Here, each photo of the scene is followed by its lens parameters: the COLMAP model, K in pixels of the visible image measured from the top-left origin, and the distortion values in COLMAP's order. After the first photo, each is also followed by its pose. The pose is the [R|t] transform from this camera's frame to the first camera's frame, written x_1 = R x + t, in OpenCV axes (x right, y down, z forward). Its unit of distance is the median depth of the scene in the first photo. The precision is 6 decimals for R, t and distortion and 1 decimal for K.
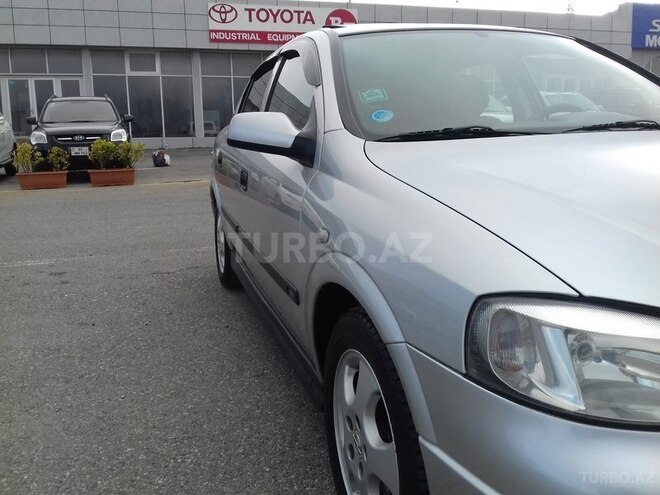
lens RADIAL K [[616.1, 0, 327.2], [0, 616.1, 244.7], [0, 0, 1]] dist [-0.000747, 0.000000]
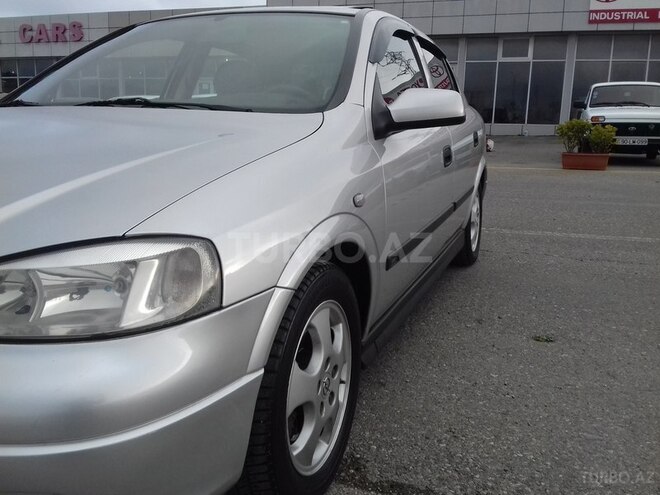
lens RADIAL K [[616.1, 0, 330.6], [0, 616.1, 243.6], [0, 0, 1]] dist [-0.000747, 0.000000]
pose [[0.787539, 0.155193, -0.596404, 0.159854], [-0.143694, 0.987340, 0.067176, -0.008204], [0.599279, 0.032796, 0.799868, 0.040547]]
